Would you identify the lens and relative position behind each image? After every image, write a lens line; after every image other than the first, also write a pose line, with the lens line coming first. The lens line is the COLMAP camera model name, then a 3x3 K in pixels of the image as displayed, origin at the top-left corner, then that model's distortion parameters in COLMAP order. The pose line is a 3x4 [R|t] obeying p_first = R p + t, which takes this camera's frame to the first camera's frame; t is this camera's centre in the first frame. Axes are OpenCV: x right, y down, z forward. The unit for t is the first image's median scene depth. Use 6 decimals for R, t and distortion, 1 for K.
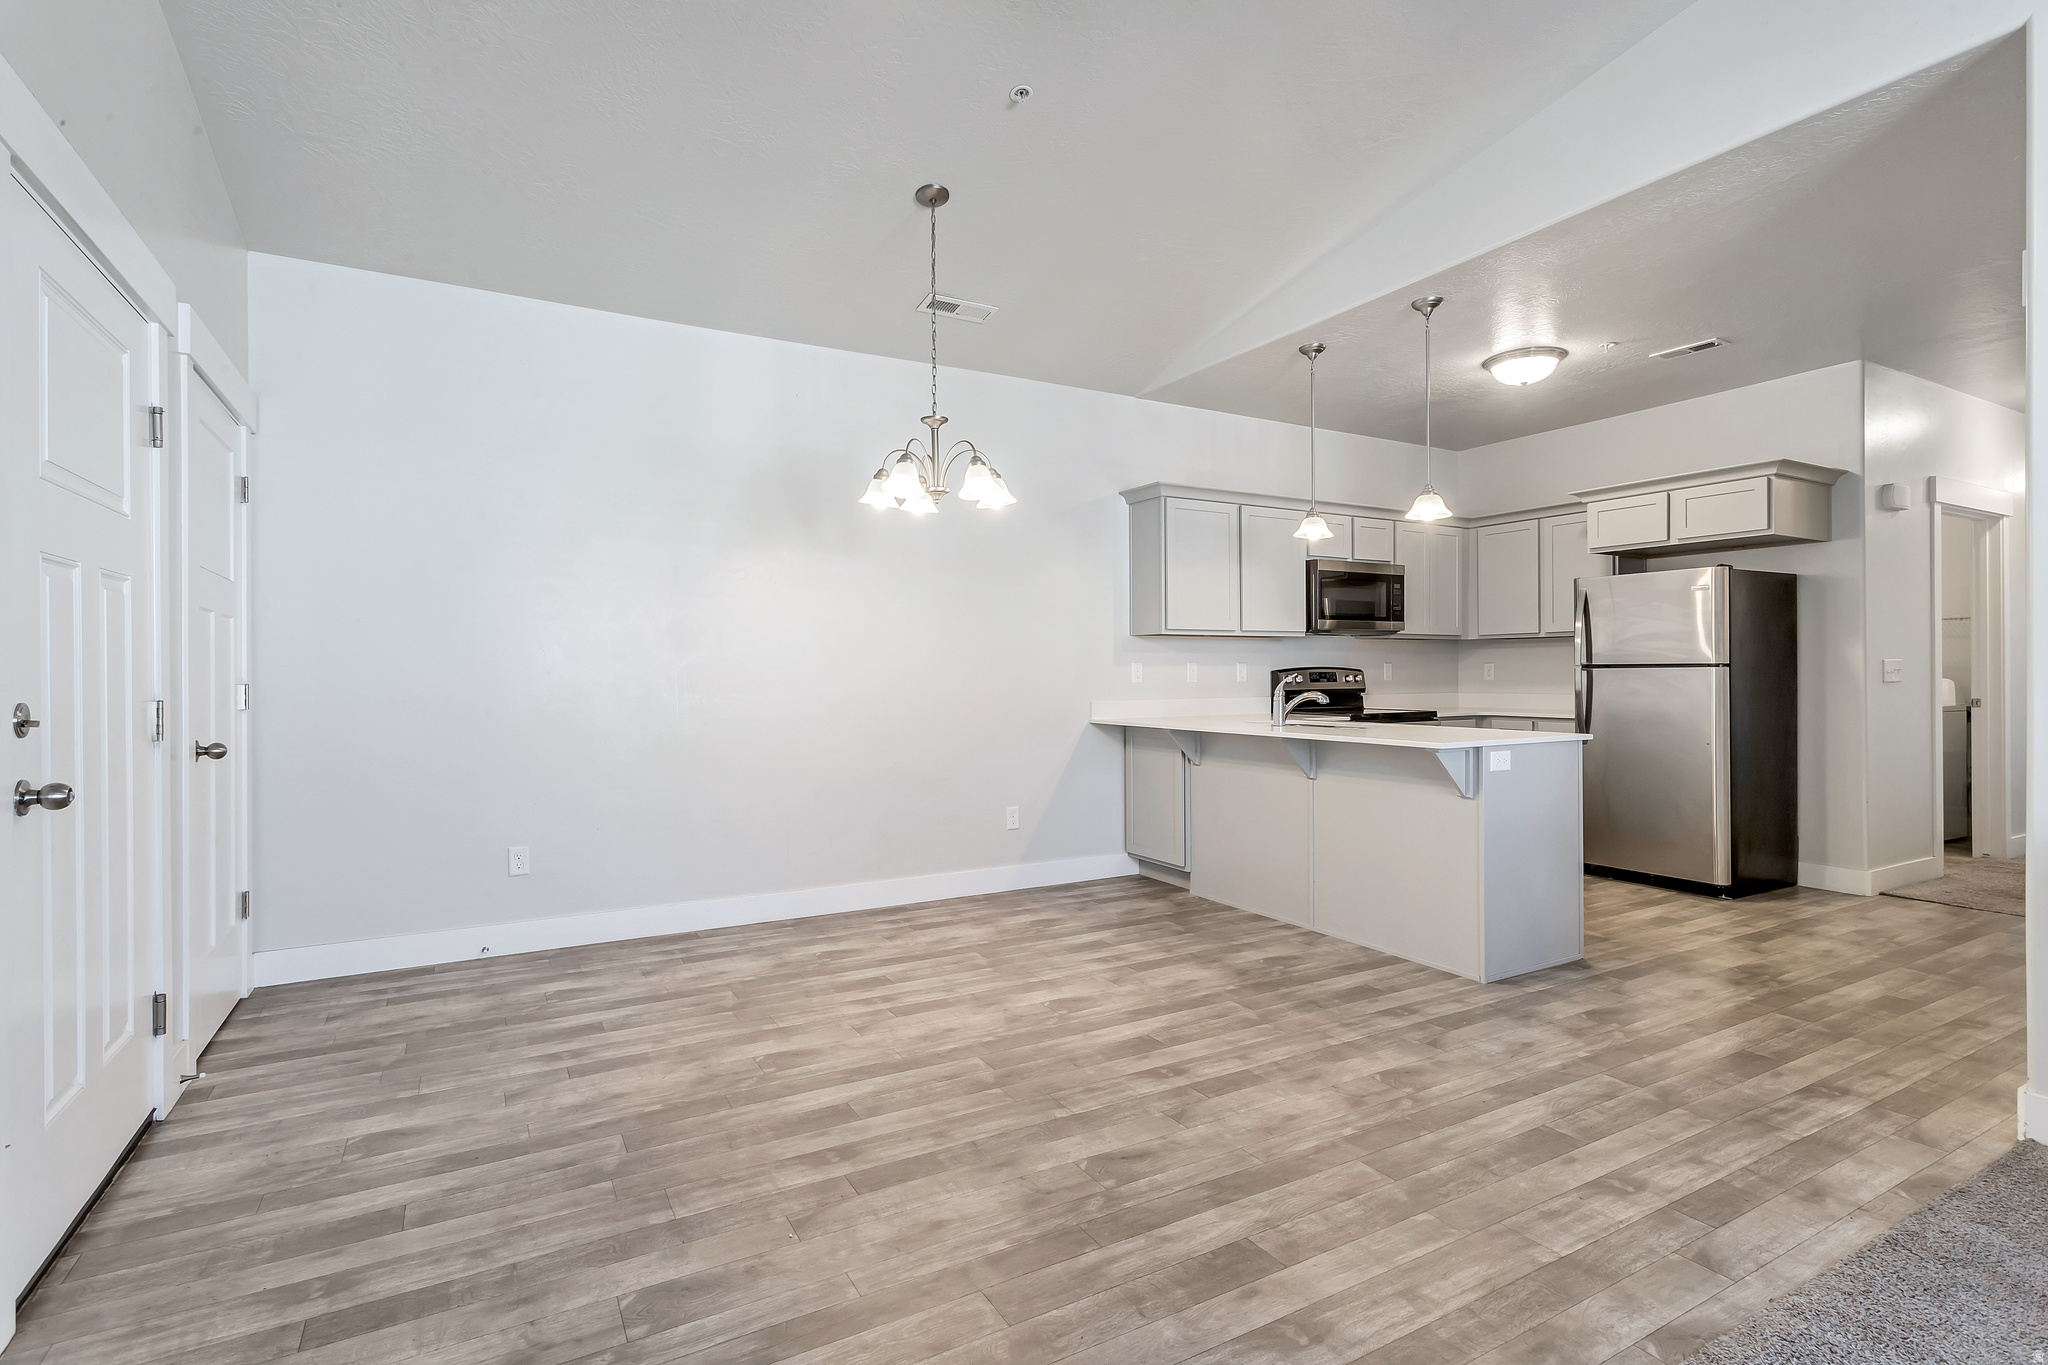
lens RADIAL K [[973.0, 0, 1015.9], [0, 973.0, 678.8], [0, 0, 1]] dist [0.000460, -0.000054]
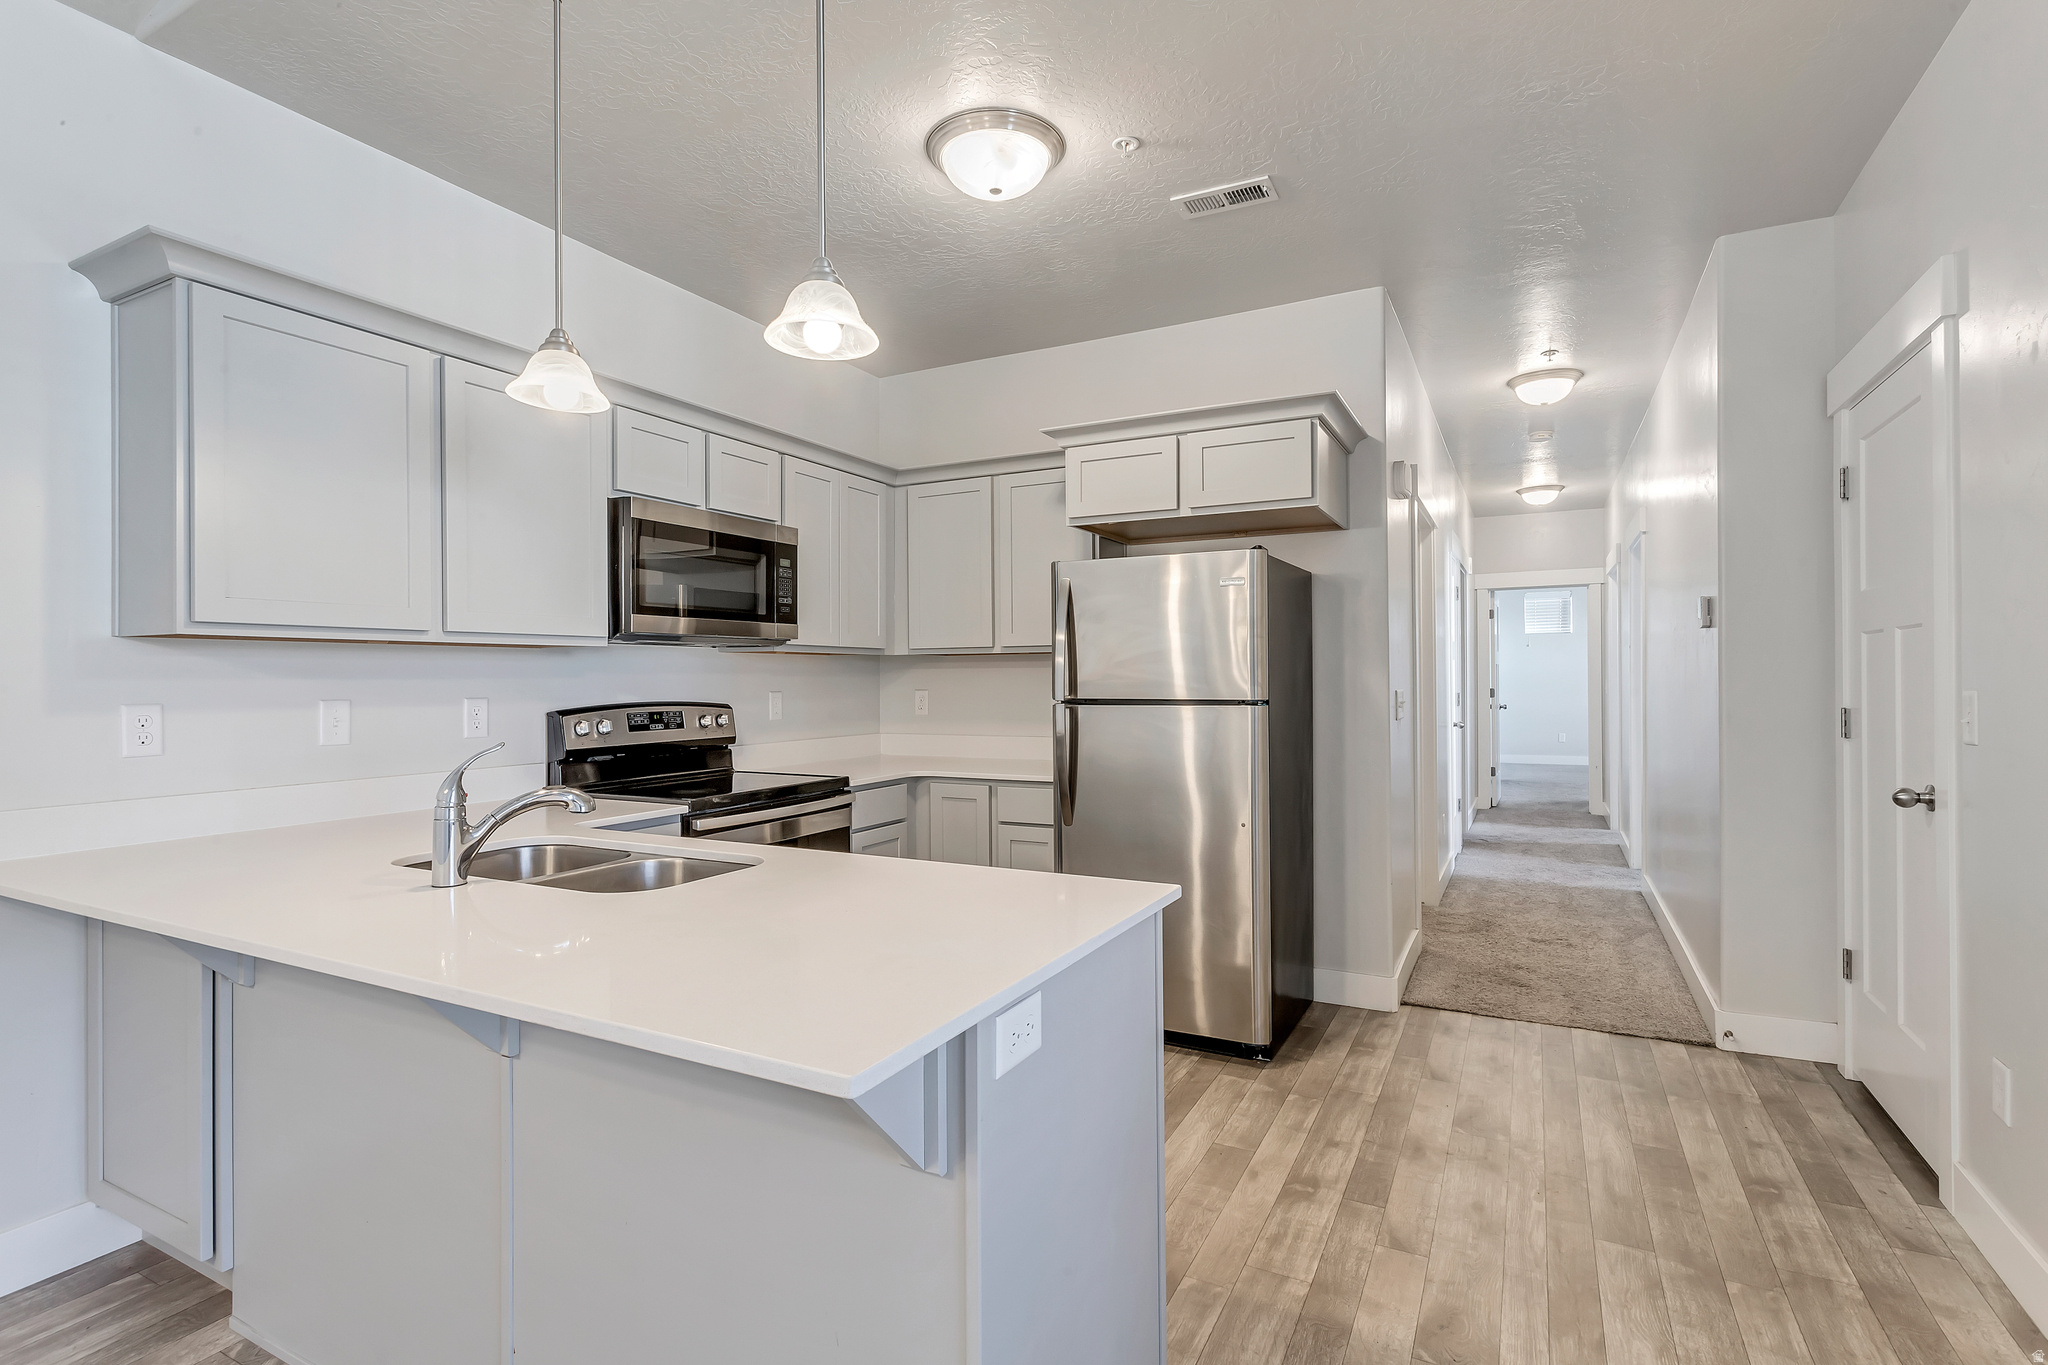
lens RADIAL K [[973.0, 0, 1015.9], [0, 973.0, 678.8], [0, 0, 1]] dist [0.000460, -0.000054]
pose [[0.840954, -0.000202, 0.541106, 0.205883], [0.004546, 0.999967, -0.006693, -0.022593], [-0.541087, 0.008088, 0.840928, 0.466165]]
